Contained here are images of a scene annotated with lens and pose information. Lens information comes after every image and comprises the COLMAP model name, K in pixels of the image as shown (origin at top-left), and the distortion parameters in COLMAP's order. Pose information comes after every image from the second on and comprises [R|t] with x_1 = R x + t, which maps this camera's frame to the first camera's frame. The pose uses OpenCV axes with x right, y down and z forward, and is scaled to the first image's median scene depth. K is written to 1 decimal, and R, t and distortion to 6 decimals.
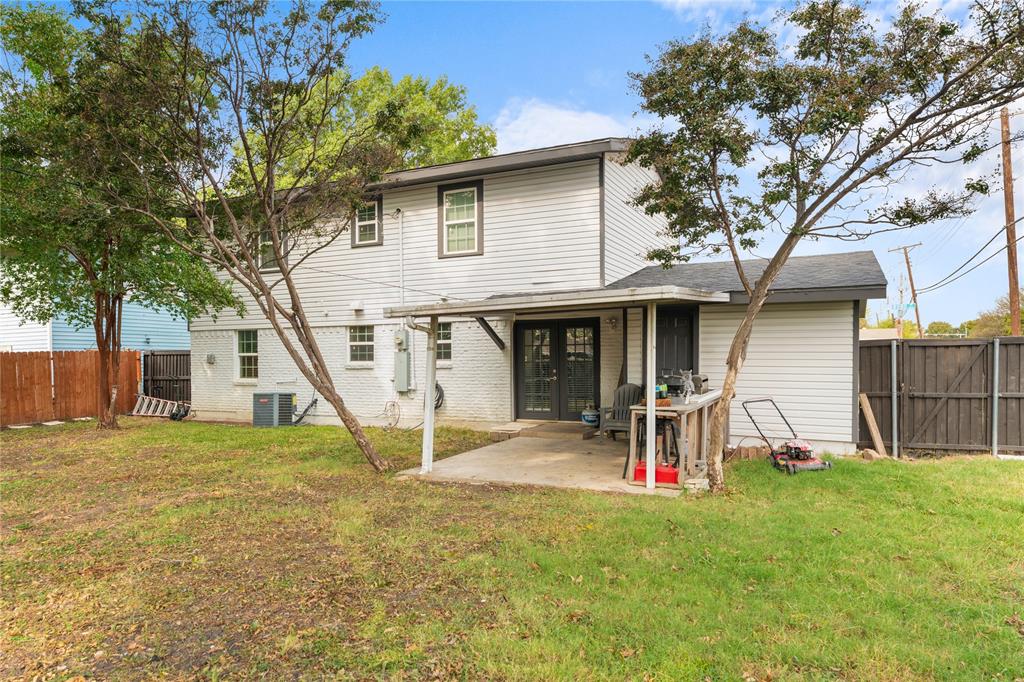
lens RADIAL K [[639.3, 0, 512.0], [0, 639.3, 341.0], [0, 0, 1]] dist [0.004861, 0.000755]
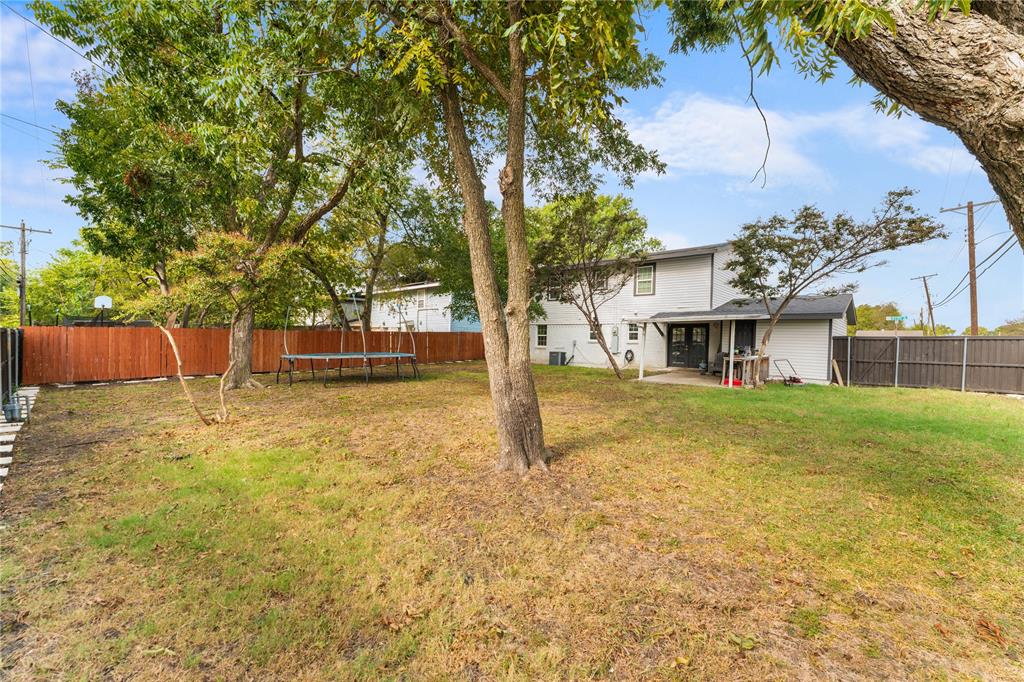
lens RADIAL K [[423.5, 0, 512.0], [0, 423.5, 341.0], [0, 0, 1]] dist [-0.002615, -0.000212]
pose [[0.962180, 0.030598, -0.270691, -0.153129], [-0.024025, 0.999331, 0.027565, 0.002213], [0.271353, -0.020019, 0.962272, -0.765294]]
